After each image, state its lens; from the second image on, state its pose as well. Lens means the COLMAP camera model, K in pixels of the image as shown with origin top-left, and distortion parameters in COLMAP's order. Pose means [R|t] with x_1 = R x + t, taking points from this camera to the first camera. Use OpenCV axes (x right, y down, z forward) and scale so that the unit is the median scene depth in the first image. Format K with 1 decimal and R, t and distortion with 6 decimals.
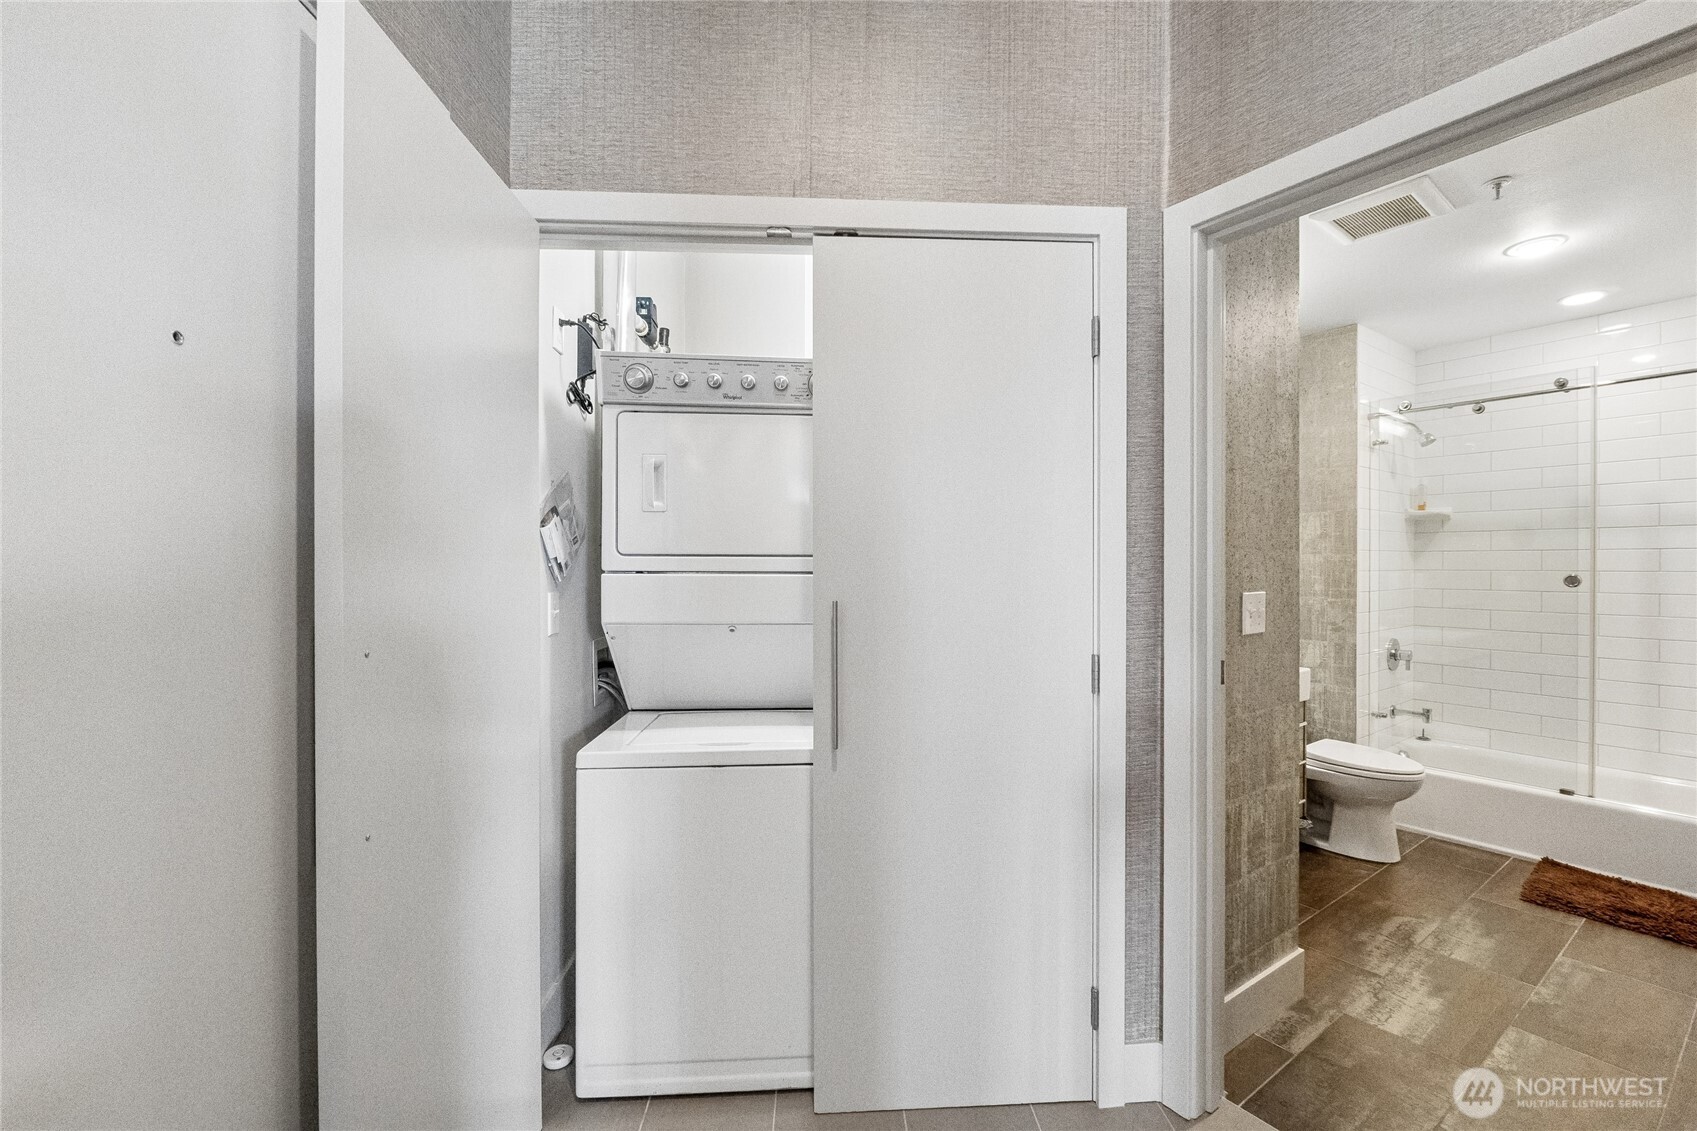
lens RADIAL K [[712.2, 0, 854.3], [0, 712.2, 568.4], [0, 0, 1]] dist [-0.013885, -0.000232]
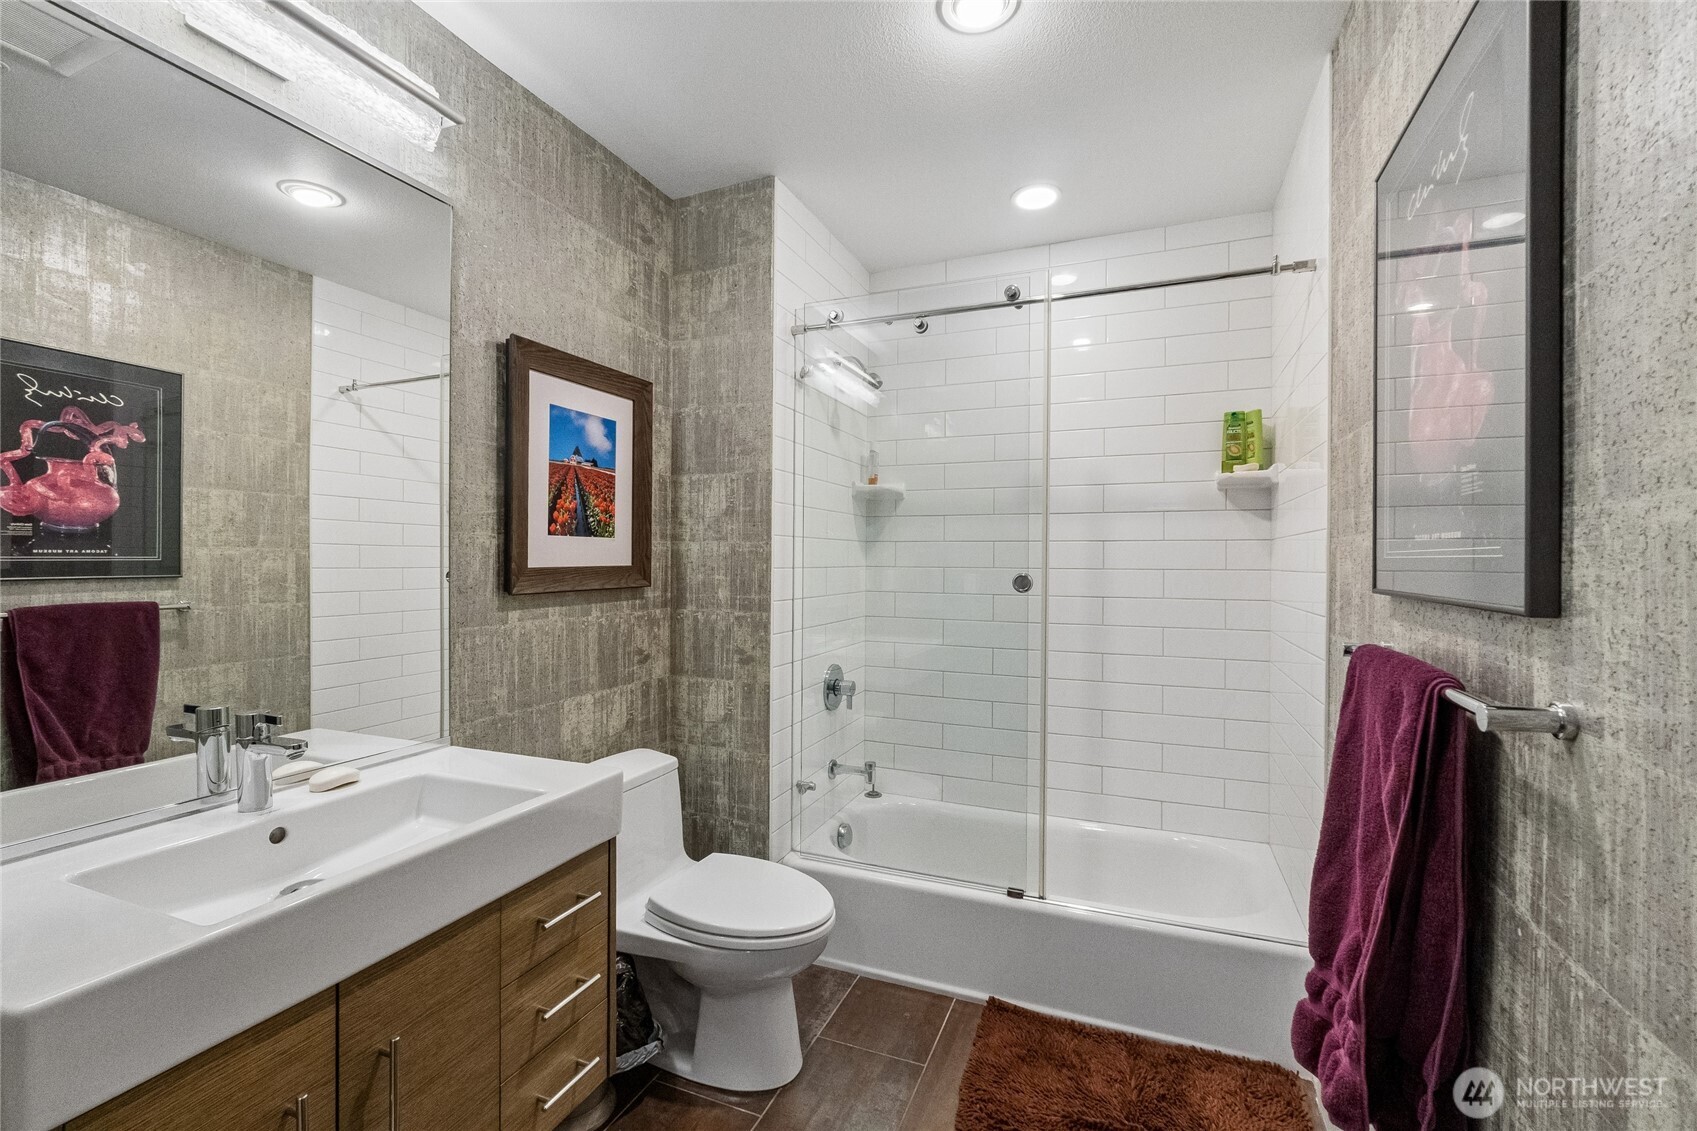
lens RADIAL K [[712.2, 0, 850.0], [0, 712.2, 565.3], [0, 0, 1]] dist [-0.013885, -0.000232]
pose [[0.851310, 0.002949, 0.524654, 0.437951], [-0.004215, 0.999990, 0.001219, 0.000267], [-0.524645, -0.003250, 0.851315, 0.422635]]
